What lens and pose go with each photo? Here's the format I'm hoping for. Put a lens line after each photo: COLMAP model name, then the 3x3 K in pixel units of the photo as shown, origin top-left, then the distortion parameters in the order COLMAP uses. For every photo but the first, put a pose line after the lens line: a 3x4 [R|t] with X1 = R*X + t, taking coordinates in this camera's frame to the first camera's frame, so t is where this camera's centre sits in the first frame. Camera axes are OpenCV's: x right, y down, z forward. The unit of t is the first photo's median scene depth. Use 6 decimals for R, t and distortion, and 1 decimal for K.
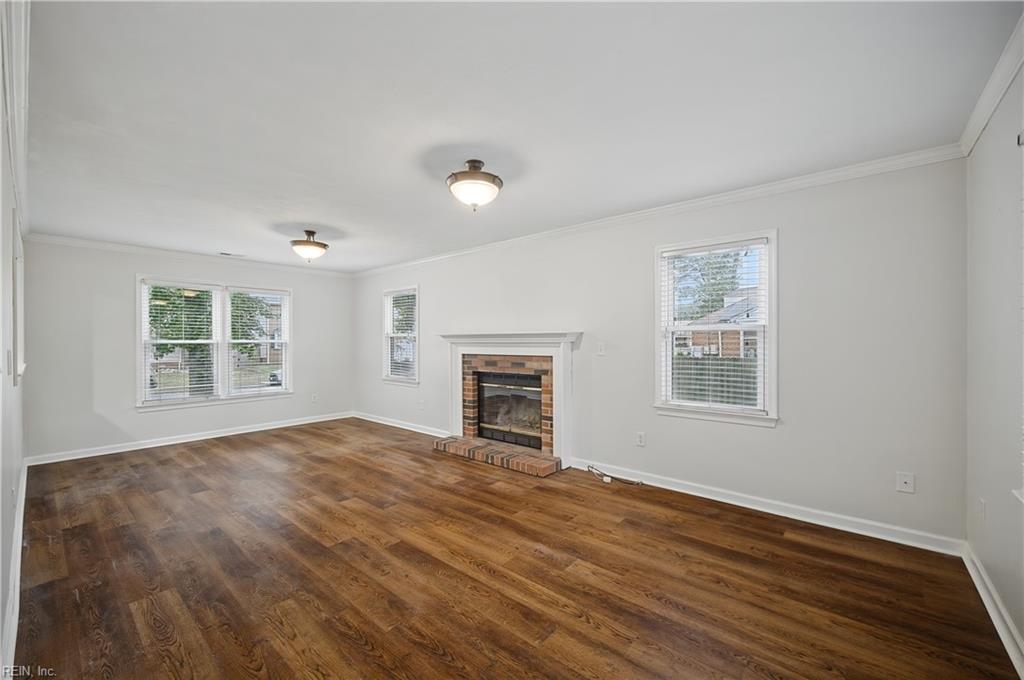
lens RADIAL K [[407.0, 0, 514.7], [0, 407.0, 339.8], [0, 0, 1]] dist [-0.001503, 0.000599]
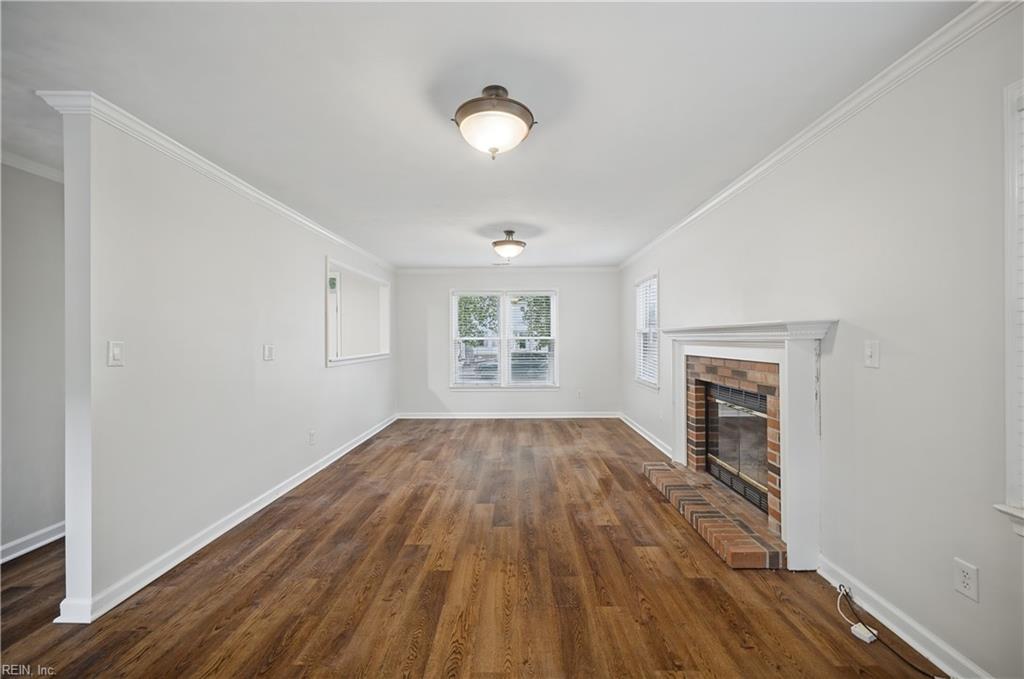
lens RADIAL K [[407.0, 0, 514.7], [0, 407.0, 339.3], [0, 0, 1]] dist [-0.001503, 0.000599]
pose [[0.638041, 0.000128, -0.770002, 0.295962], [0.006196, 0.999967, 0.005300, 0.001397], [0.769977, -0.008152, 0.638019, 0.353475]]
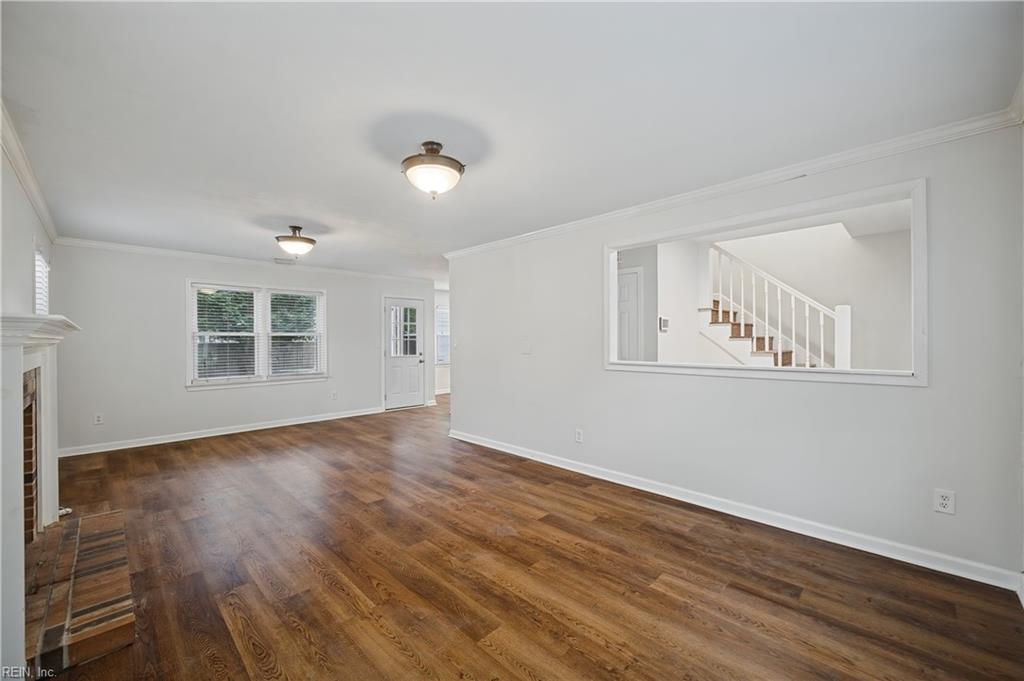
lens RADIAL K [[407.0, 0, 514.7], [0, 407.0, 340.3], [0, 0, 1]] dist [-0.001503, 0.000599]
pose [[-0.996938, 0.007379, 0.077848, -0.656614], [0.007221, 0.999971, -0.002310, 0.009410], [-0.077863, -0.001740, -0.996963, 1.554871]]
